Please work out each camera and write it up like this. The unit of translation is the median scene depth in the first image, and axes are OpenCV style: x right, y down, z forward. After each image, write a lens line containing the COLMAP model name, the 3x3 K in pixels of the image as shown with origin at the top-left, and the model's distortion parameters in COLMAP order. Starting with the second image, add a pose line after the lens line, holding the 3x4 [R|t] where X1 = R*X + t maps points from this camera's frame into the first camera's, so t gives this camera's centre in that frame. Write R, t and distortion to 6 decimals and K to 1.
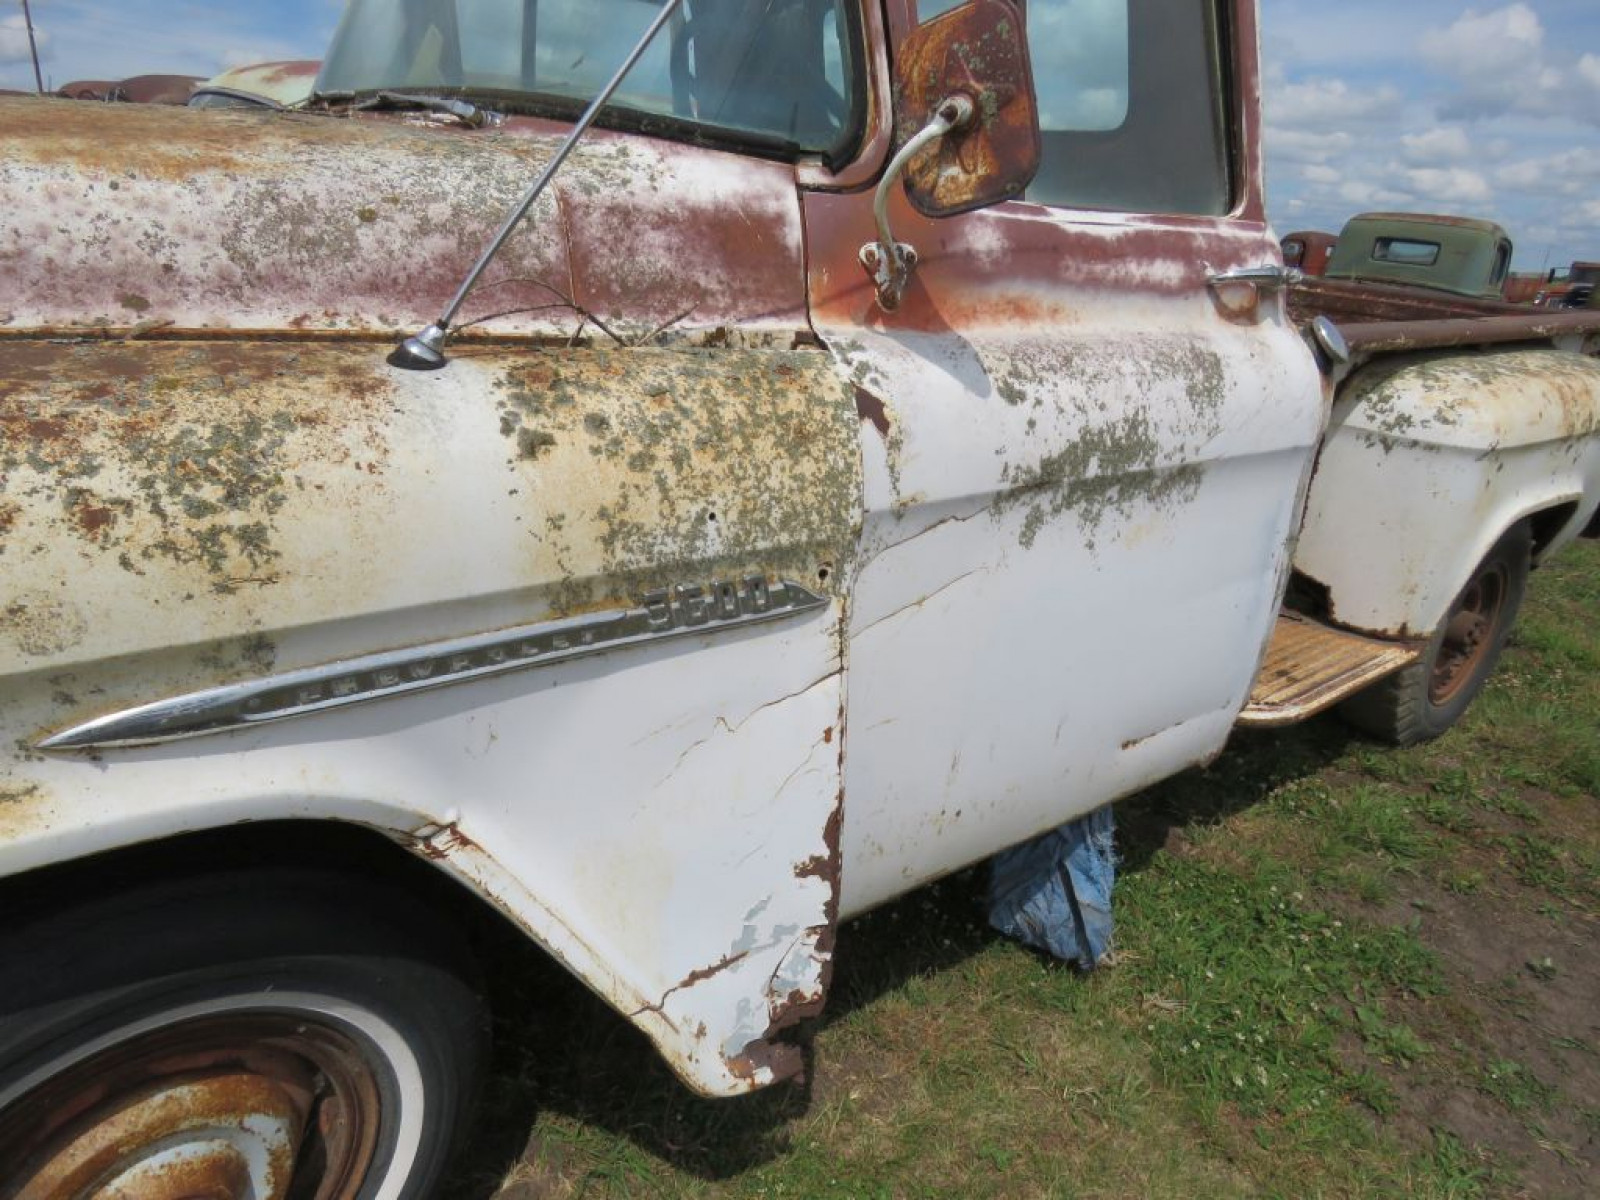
lens RADIAL K [[1029.1, 0, 785.8], [0, 1029.1, 603.1], [0, 0, 1]] dist [-0.015748, 0.008317]
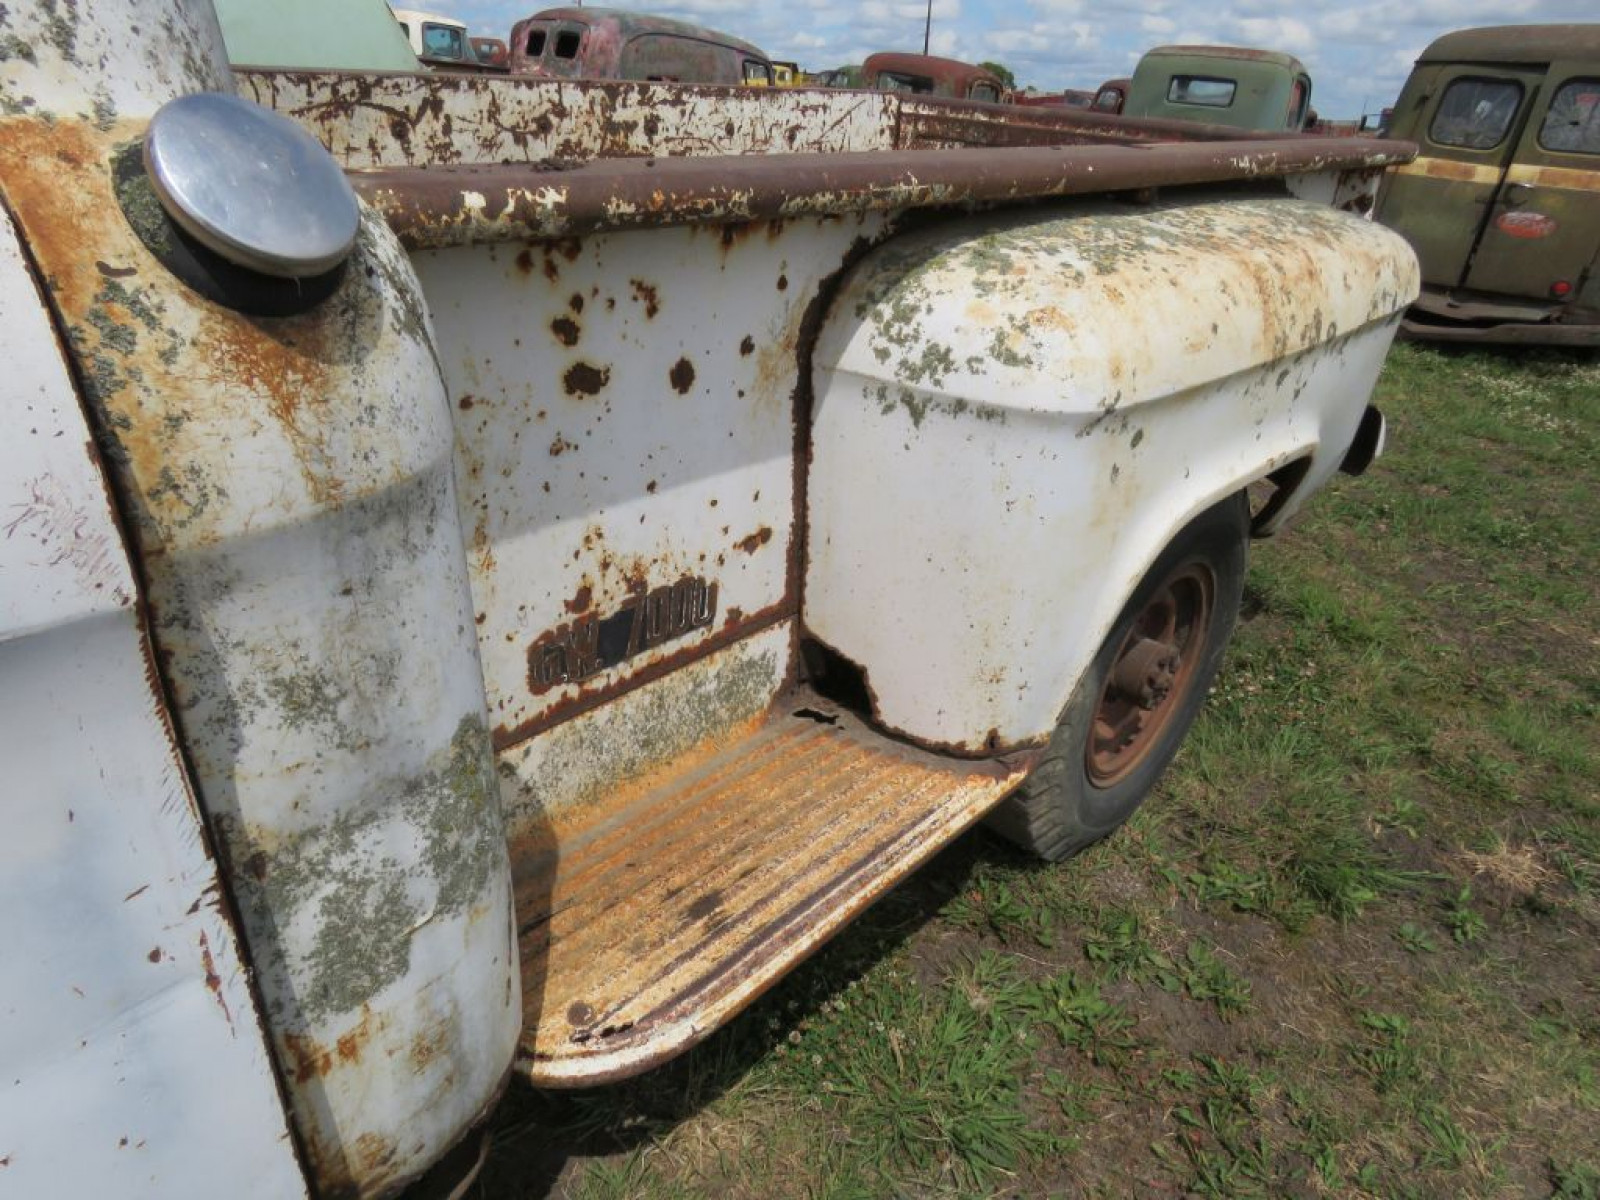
lens RADIAL K [[1025.1, 0, 806.9], [0, 1025.1, 607.4], [0, 0, 1]] dist [-0.019241, 0.006754]
pose [[0.987808, -0.082984, 0.131715, 0.472051], [0.066705, 0.990096, 0.123530, -0.126571], [-0.140662, -0.113238, 0.983561, 0.523037]]
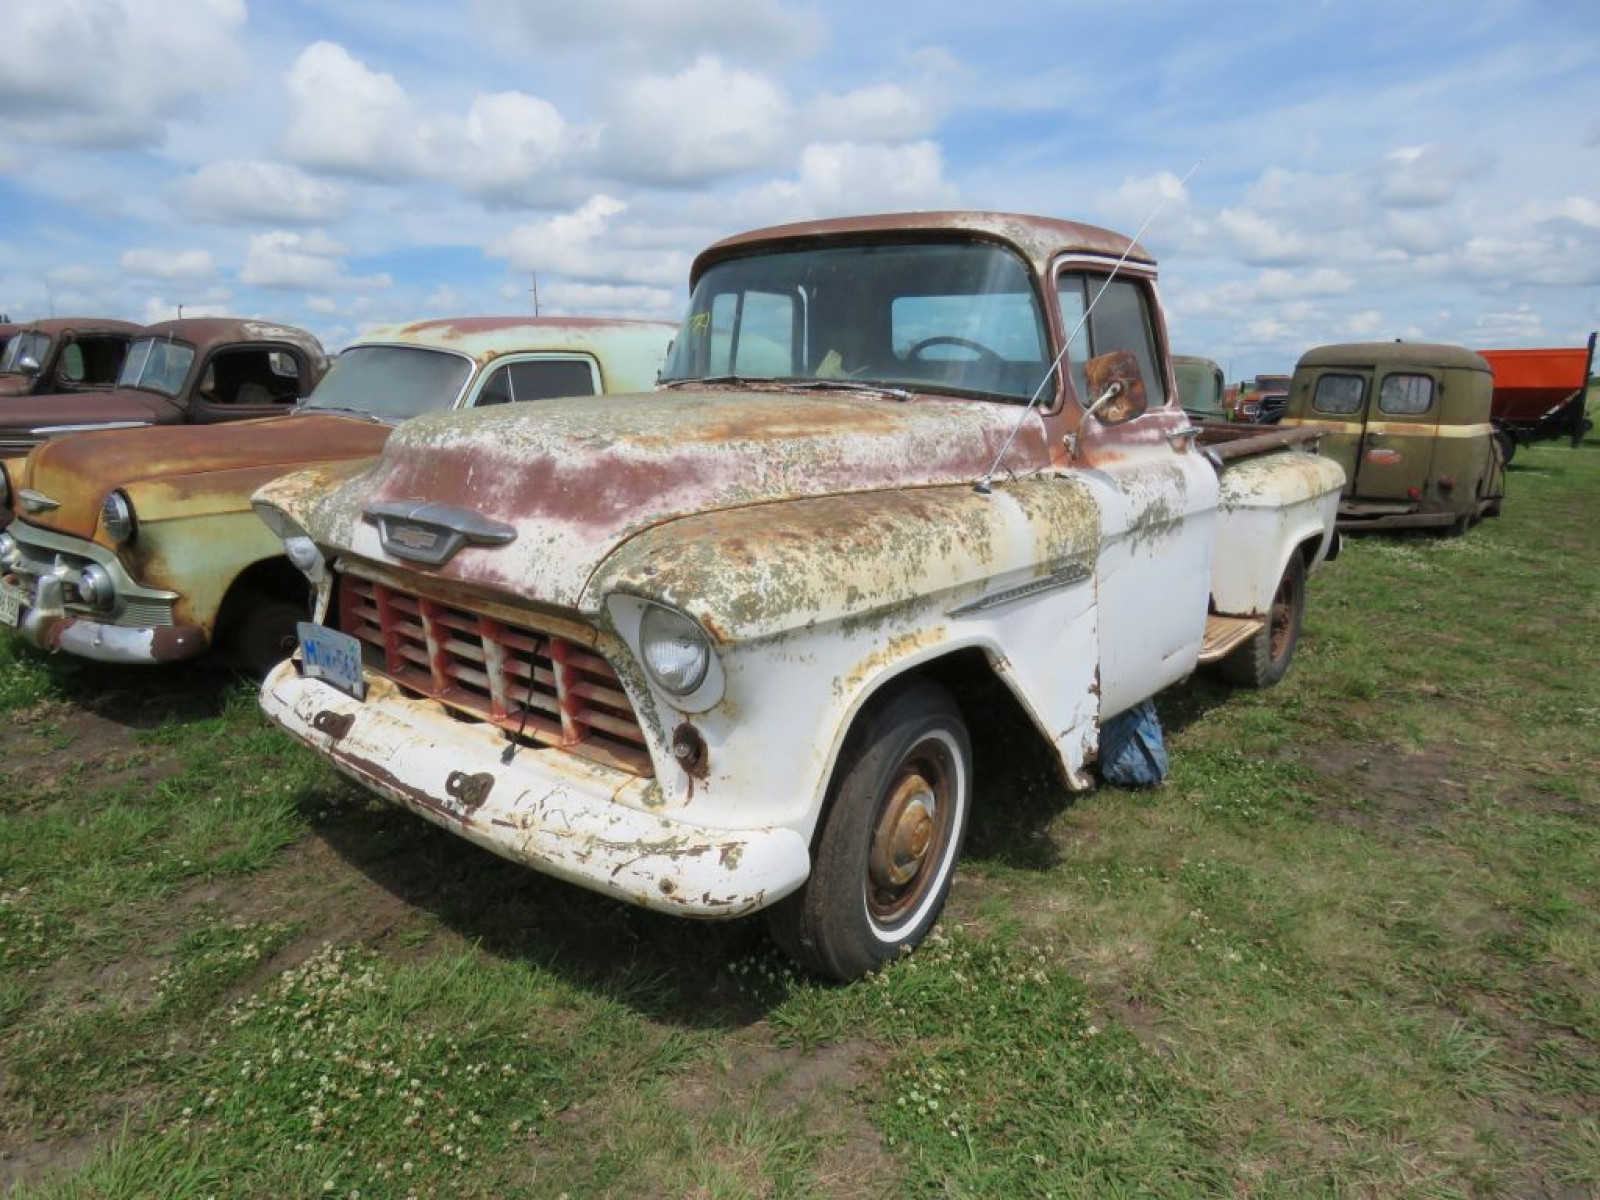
lens RADIAL K [[1018.4, 0, 734.5], [0, 1018.4, 570.7], [0, 0, 1]] dist [-0.060911, 0.001512]
pose [[0.984388, -0.095880, 0.147606, -0.567024], [0.119074, 0.980345, -0.157307, 0.131579], [-0.129622, 0.172427, 0.976456, -0.625007]]
